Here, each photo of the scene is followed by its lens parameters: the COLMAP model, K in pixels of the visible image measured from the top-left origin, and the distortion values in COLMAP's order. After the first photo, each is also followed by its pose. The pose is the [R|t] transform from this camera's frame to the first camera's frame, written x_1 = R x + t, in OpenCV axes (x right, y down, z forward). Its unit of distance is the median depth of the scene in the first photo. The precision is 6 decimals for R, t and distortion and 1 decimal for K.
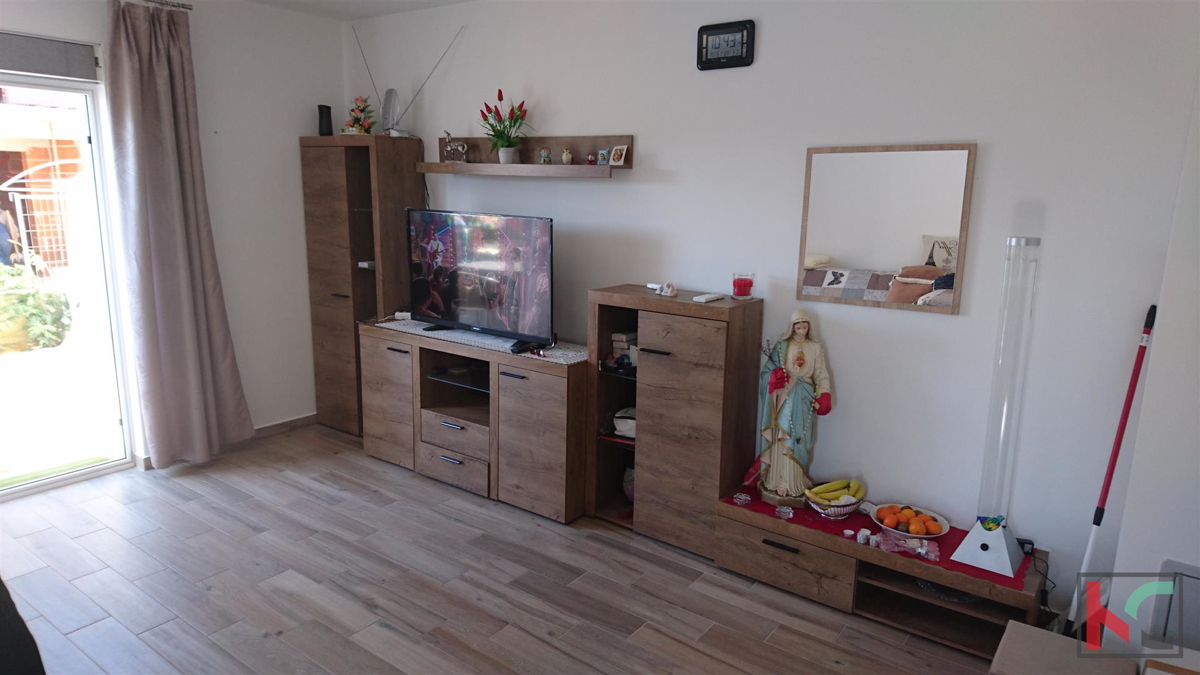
lens RADIAL K [[756.0, 0, 596.2], [0, 756.0, 332.8], [0, 0, 1]] dist [0.236349, -0.293295]
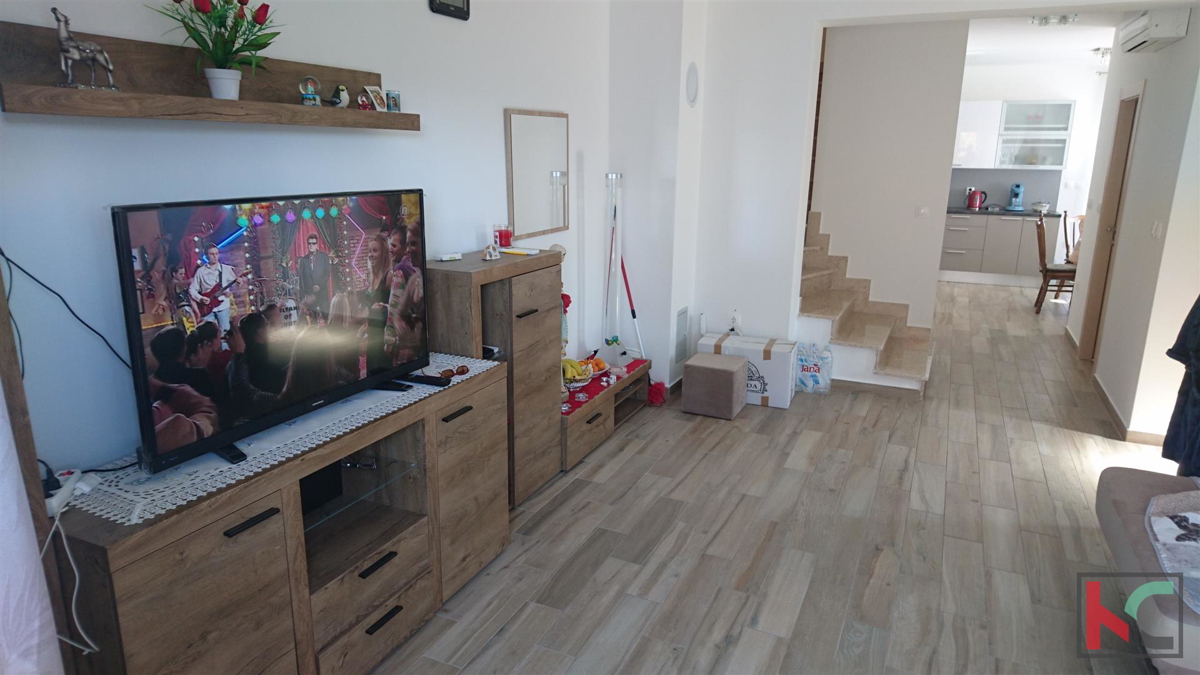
lens RADIAL K [[756.0, 0, 596.2], [0, 756.0, 332.8], [0, 0, 1]] dist [0.236349, -0.293295]
pose [[-0.214443, -0.248862, 0.944501, -0.896164], [0.177578, 0.940947, 0.288243, -0.223934], [-0.960458, 0.229534, -0.157588, 1.089008]]
